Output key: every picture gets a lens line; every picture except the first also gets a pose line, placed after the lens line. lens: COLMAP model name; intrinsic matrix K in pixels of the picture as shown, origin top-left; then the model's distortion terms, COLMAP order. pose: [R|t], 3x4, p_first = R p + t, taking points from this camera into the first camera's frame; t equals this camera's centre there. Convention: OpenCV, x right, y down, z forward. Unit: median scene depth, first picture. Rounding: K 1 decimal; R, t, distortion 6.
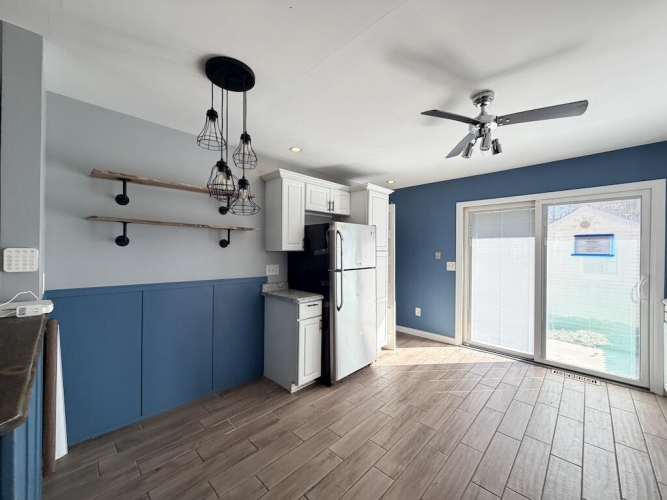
lens RADIAL K [[265.6, 0, 333.5], [0, 265.6, 250.0], [0, 0, 1]] dist [-0.001058, -0.000068]
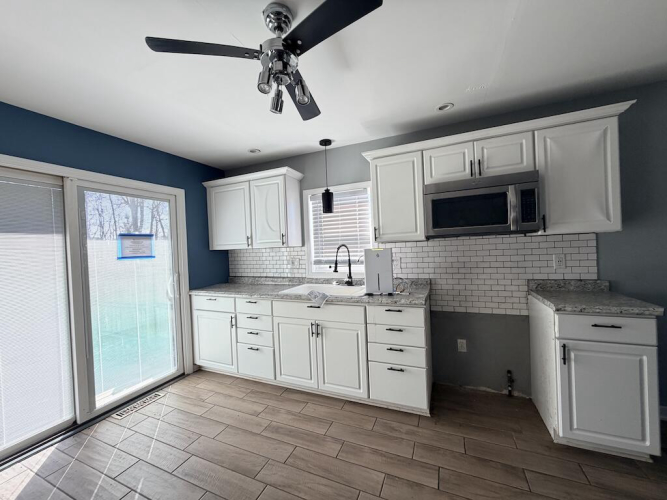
lens RADIAL K [[265.6, 0, 333.5], [0, 265.6, 250.0], [0, 0, 1]] dist [-0.001058, -0.000068]
pose [[-0.335820, -0.006427, 0.941904, -0.075449], [0.038652, 0.999040, 0.020597, 0.001307], [-0.941133, 0.043323, -0.335250, 0.695106]]
